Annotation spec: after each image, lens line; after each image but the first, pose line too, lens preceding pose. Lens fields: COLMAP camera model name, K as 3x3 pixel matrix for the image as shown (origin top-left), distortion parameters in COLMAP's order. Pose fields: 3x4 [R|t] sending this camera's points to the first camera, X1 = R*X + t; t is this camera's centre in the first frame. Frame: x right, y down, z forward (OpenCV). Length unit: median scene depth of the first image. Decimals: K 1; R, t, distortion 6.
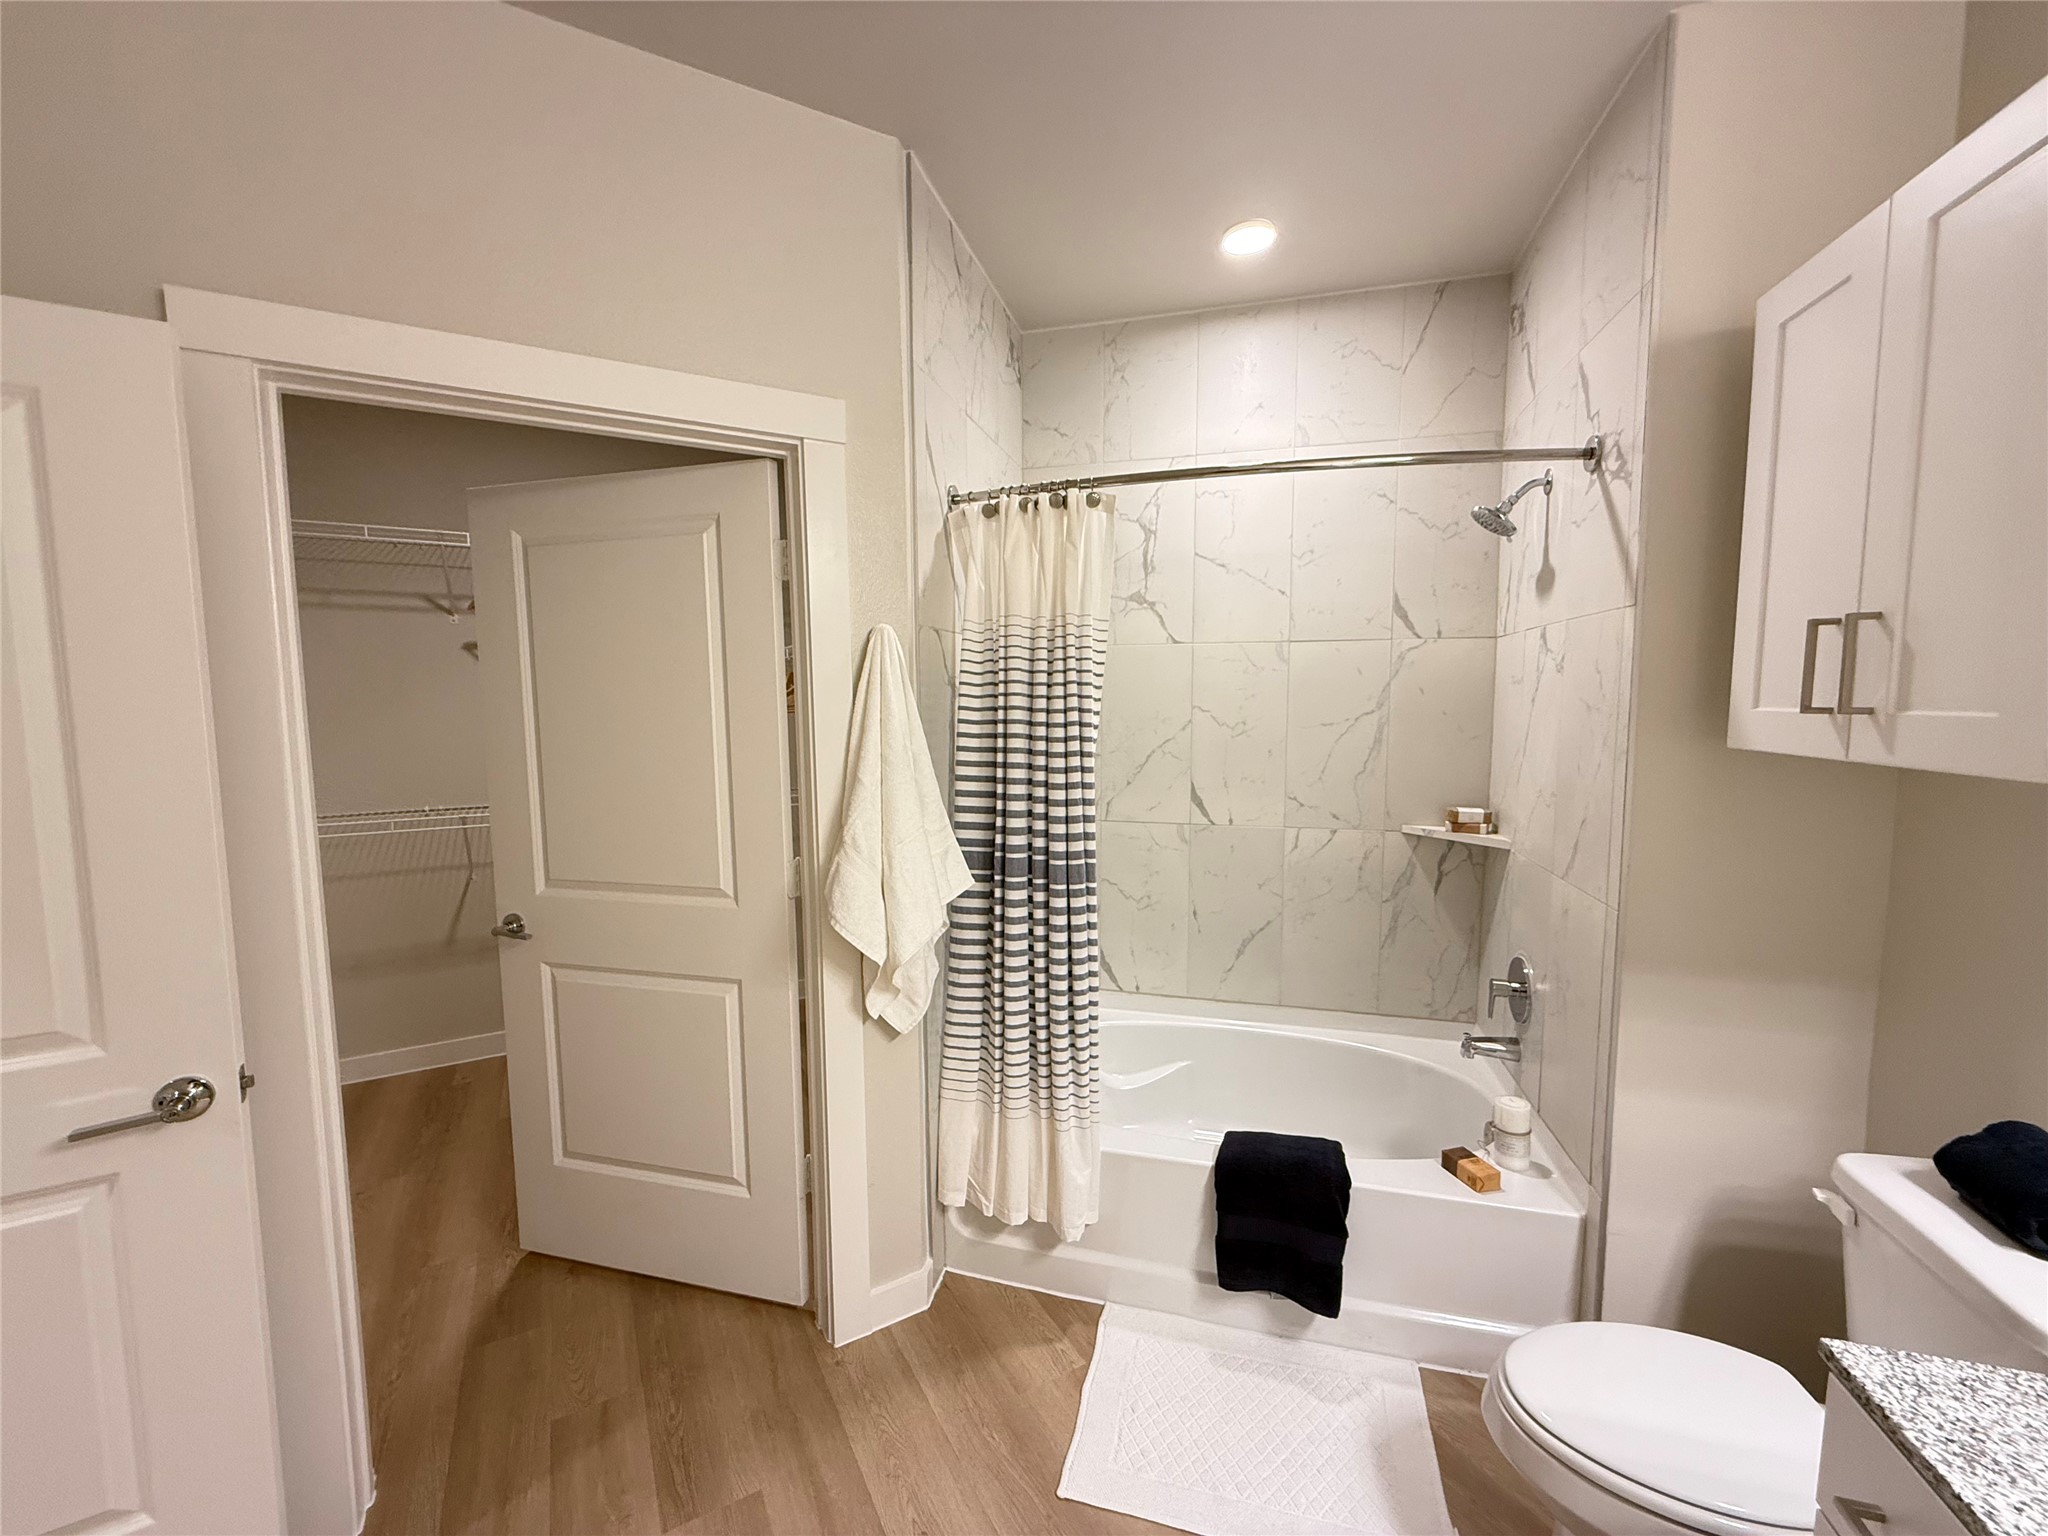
lens RADIAL K [[821.9, 0, 1024.5], [0, 821.9, 767.8], [0, 0, 1]] dist [0.003086, 0.000434]
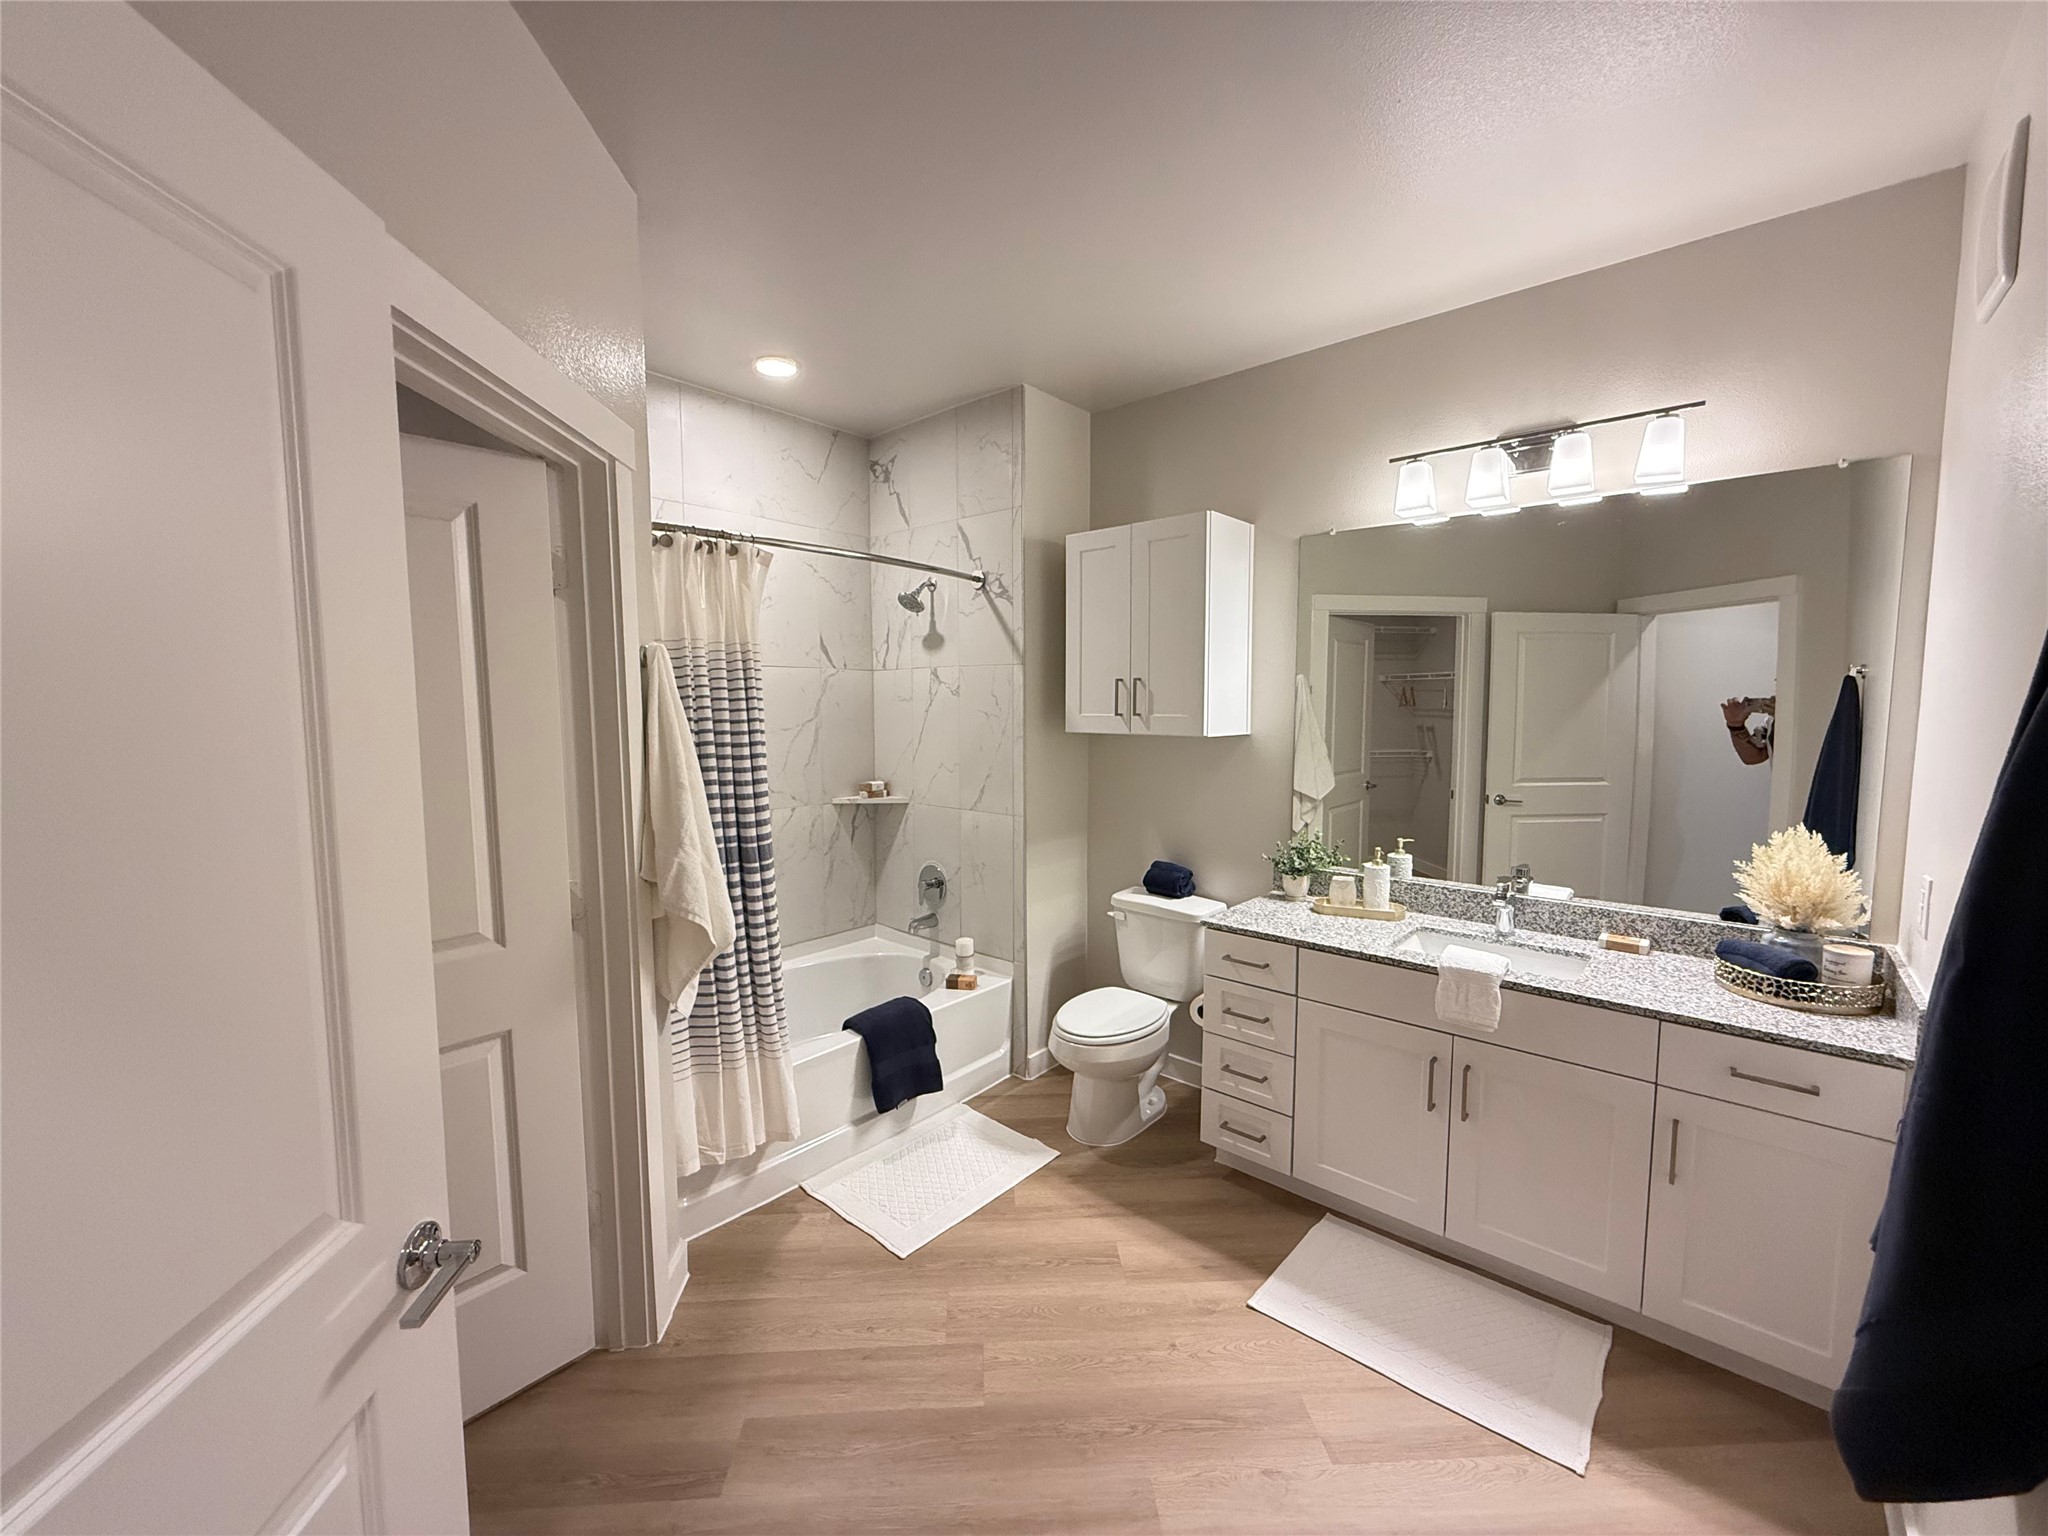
lens RADIAL K [[821.9, 0, 1015.5], [0, 821.9, 769.3], [0, 0, 1]] dist [0.003086, 0.000434]
pose [[0.443293, -0.069049, 0.893713, -0.862922], [0.076883, 0.996283, 0.038839, -0.015501], [-0.893073, 0.051495, 0.446954, 0.097917]]
